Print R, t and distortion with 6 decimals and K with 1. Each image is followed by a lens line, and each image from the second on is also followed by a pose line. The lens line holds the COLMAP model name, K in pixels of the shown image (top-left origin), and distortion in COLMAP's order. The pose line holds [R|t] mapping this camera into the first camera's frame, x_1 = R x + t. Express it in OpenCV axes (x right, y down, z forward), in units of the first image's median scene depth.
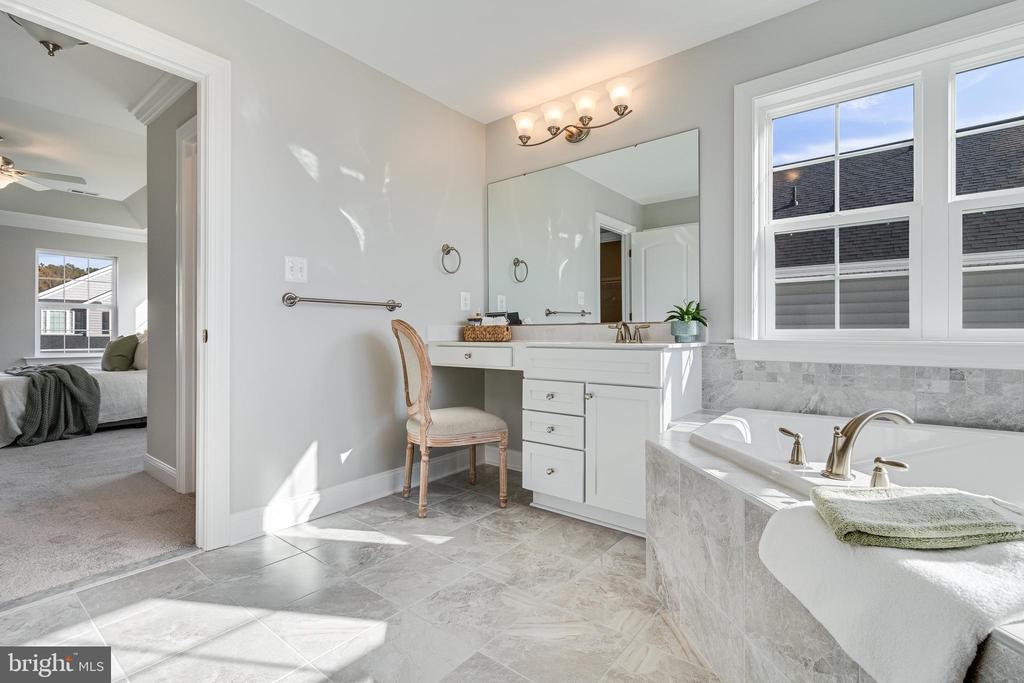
lens RADIAL K [[474.2, 0, 513.7], [0, 474.2, 332.4], [0, 0, 1]] dist [-0.000529, -0.000138]
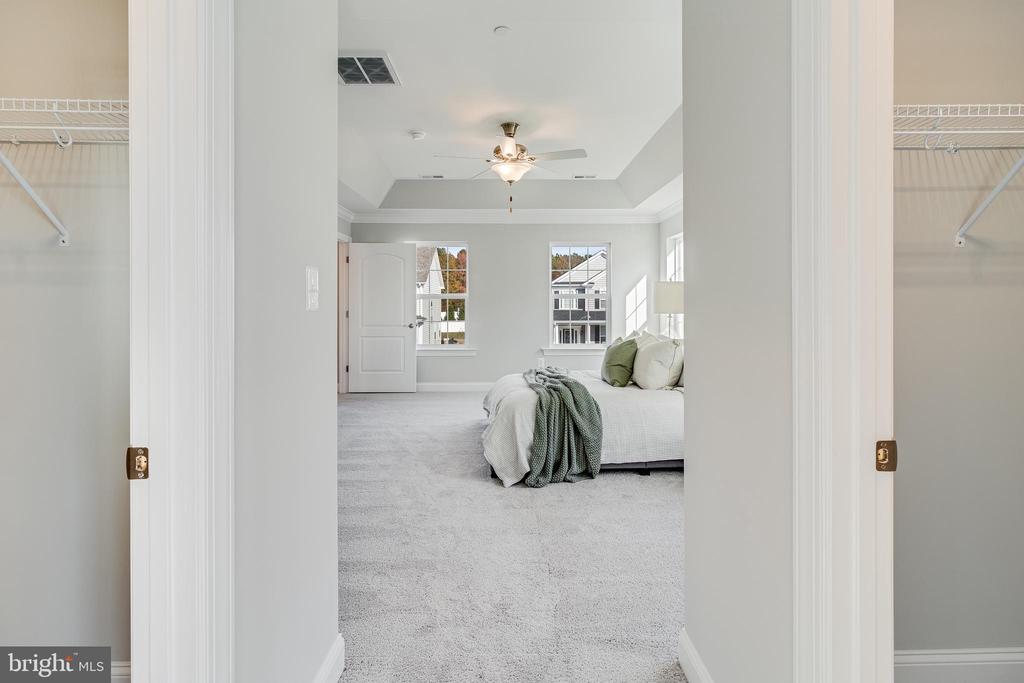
lens RADIAL K [[502.6, 0, 513.6], [0, 502.6, 303.7], [0, 0, 1]] dist [0.001355, 0.000158]
pose [[0.642919, 0.002122, -0.765931, -0.351448], [0.003525, 0.999977, 0.005729, -0.070903], [0.765926, -0.006384, 0.642897, 0.378950]]
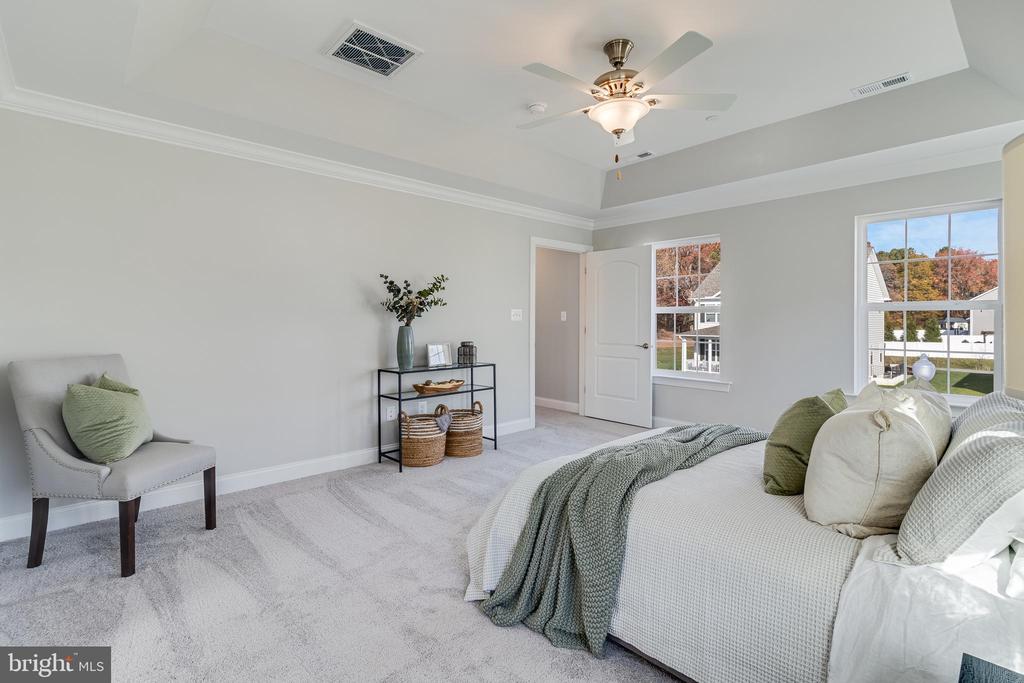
lens RADIAL K [[481.2, 0, 507.4], [0, 481.2, 318.9], [0, 0, 1]] dist [-0.001441, -0.000180]
pose [[-0.168055, 0.001584, -0.985776, -0.481780], [0.006674, 0.999978, 0.000469, -0.066089], [0.985755, -0.006500, -0.168062, 0.990960]]
